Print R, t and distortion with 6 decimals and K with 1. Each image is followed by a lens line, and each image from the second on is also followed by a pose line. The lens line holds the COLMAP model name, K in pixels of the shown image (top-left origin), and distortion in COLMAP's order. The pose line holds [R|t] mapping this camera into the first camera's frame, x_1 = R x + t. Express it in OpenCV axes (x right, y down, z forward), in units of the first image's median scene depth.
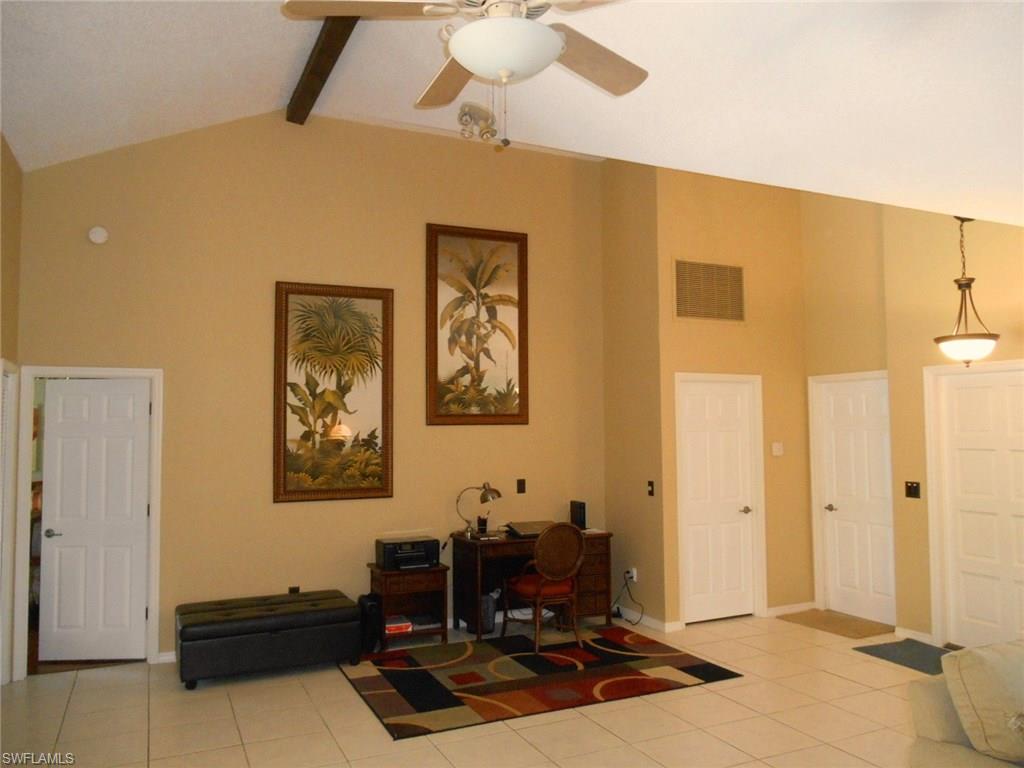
lens RADIAL K [[793.0, 0, 519.3], [0, 793.0, 387.0], [0, 0, 1]] dist [-0.028979, 0.020496]
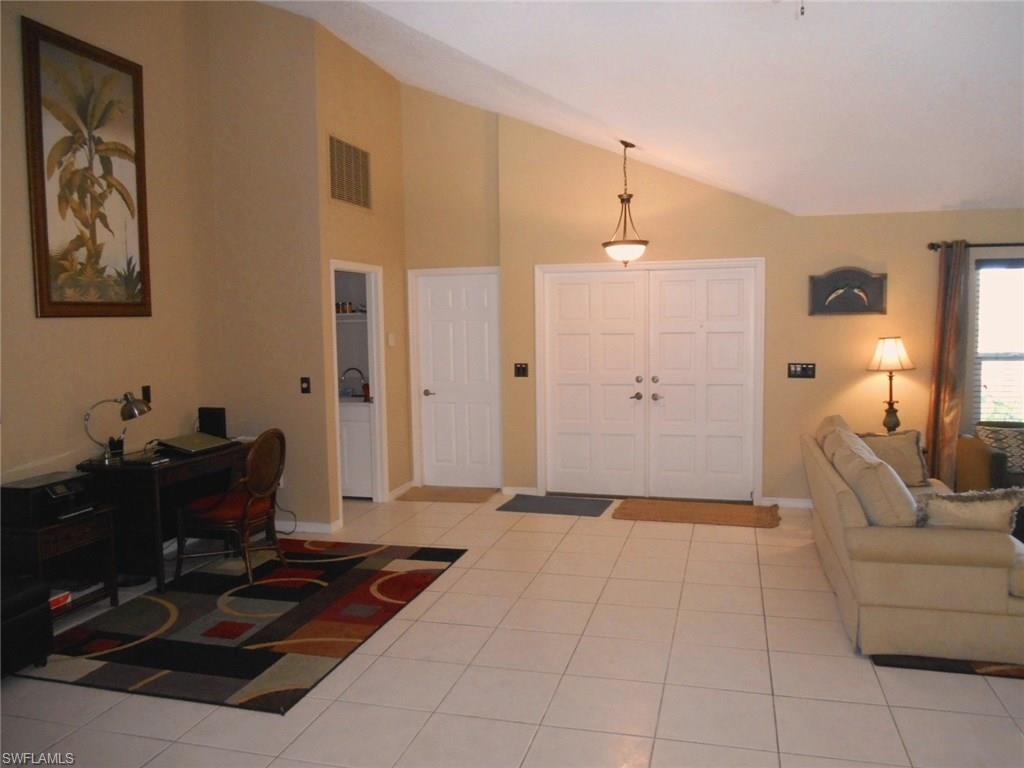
lens RADIAL K [[793.0, 0, 515.6], [0, 793.0, 381.4], [0, 0, 1]] dist [-0.028979, 0.020496]
pose [[0.646251, -0.064843, 0.760365, -0.378795], [-0.026572, 0.993867, 0.107339, 0.018884], [-0.762662, -0.089572, 0.640564, 0.229837]]
